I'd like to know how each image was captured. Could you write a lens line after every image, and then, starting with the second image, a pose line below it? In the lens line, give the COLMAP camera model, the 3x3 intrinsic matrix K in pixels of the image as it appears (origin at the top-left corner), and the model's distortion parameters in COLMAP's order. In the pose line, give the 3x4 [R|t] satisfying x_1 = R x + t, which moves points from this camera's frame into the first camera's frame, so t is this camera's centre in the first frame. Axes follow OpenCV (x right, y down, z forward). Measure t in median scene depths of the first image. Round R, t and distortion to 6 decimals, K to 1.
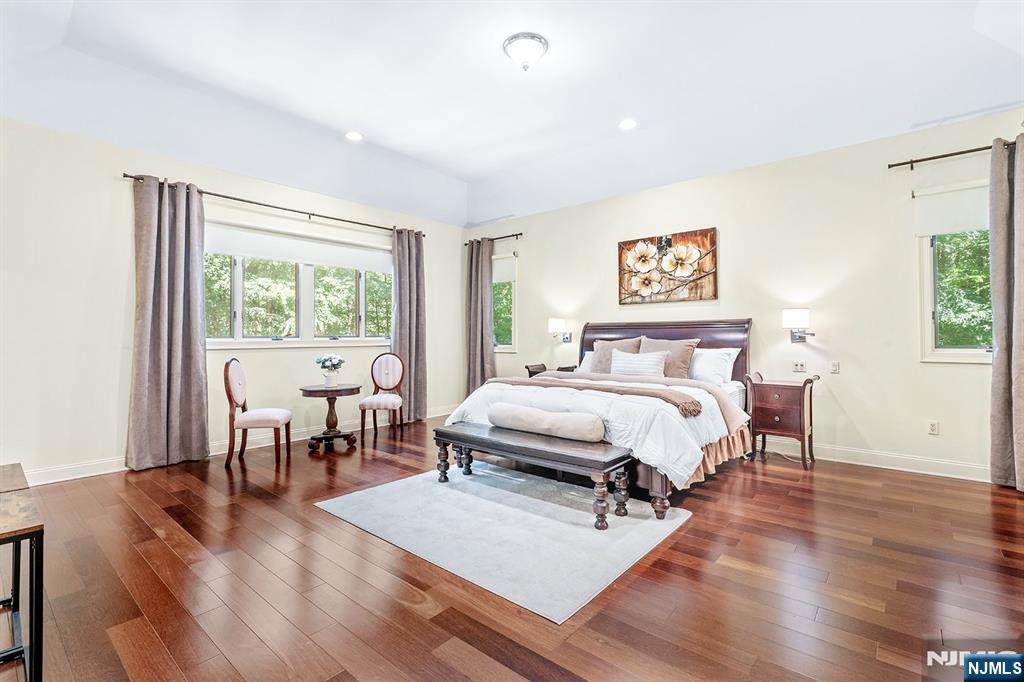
lens RADIAL K [[466.1, 0, 515.4], [0, 466.1, 338.9], [0, 0, 1]] dist [0.000082, -0.000081]
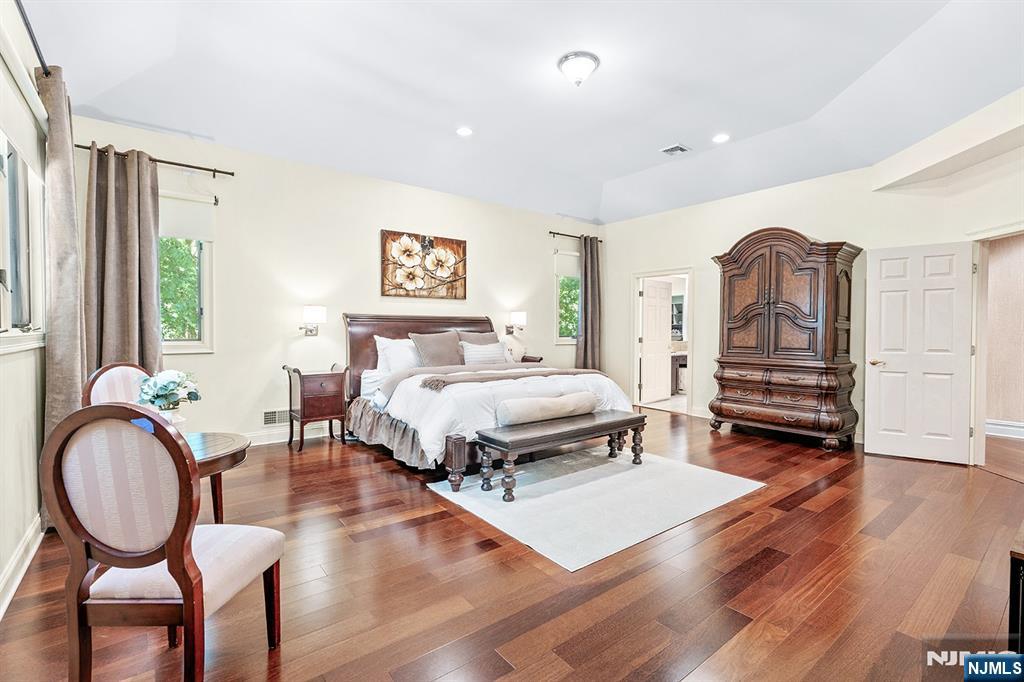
lens RADIAL K [[466.1, 0, 515.2], [0, 466.1, 340.0], [0, 0, 1]] dist [0.000082, -0.000081]
pose [[0.205676, -0.017223, 0.978469, -0.699001], [-0.001942, 0.999836, 0.018008, -0.001034], [-0.978618, -0.005604, 0.205609, 0.580675]]
